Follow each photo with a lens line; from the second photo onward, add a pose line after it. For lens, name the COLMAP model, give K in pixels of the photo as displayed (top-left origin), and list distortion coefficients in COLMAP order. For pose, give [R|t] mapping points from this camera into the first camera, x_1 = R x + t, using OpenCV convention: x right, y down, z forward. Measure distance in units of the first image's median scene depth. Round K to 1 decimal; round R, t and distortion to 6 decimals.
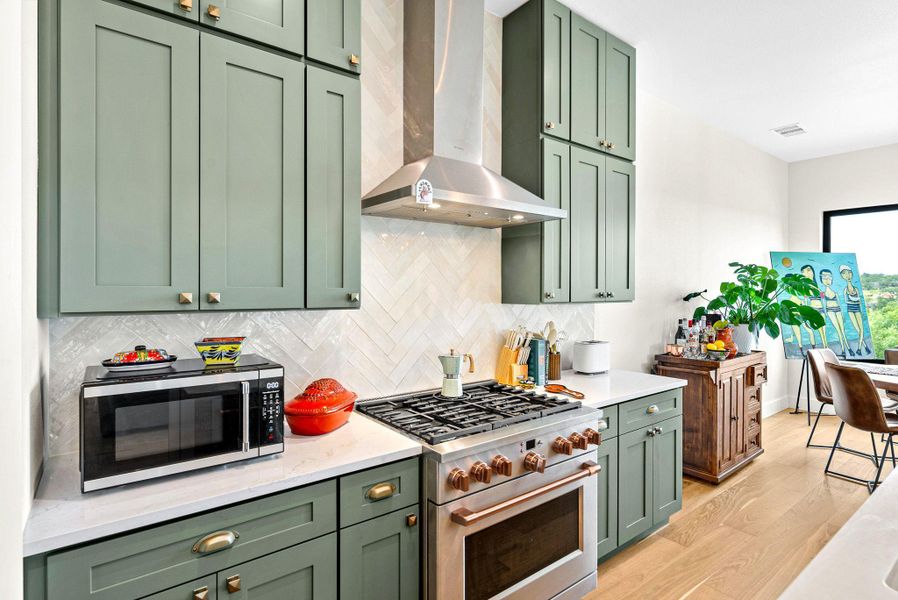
lens RADIAL K [[461.7, 0, 447.5], [0, 461.7, 289.5], [0, 0, 1]] dist [0.001293, 0.000333]
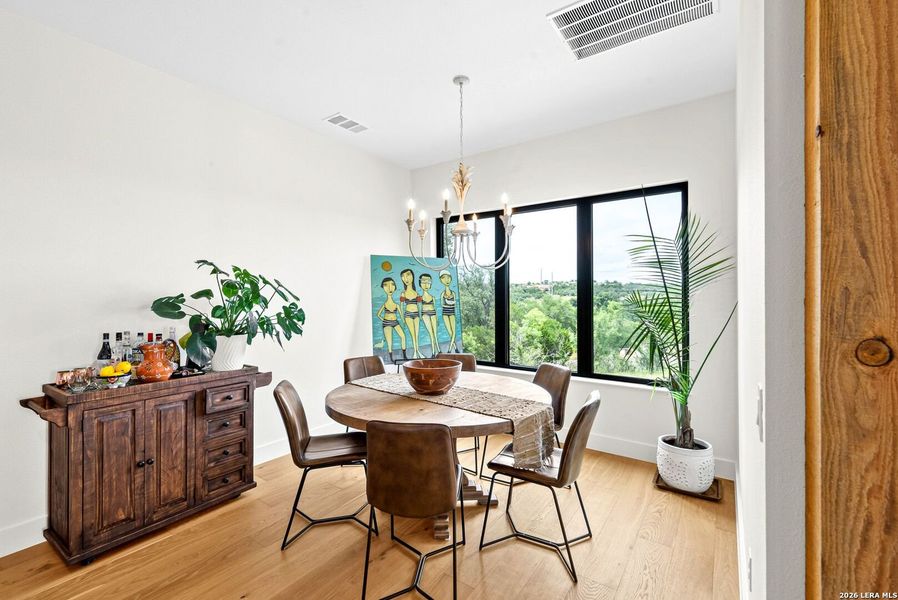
lens RADIAL K [[390.1, 0, 446.8], [0, 390.1, 293.6], [0, 0, 1]] dist [-0.000364, -0.000029]
pose [[0.959467, -0.002407, 0.281810, 0.630343], [0.002995, 0.999994, -0.001657, 0.001643], [-0.281805, 0.002433, 0.959469, 0.166087]]
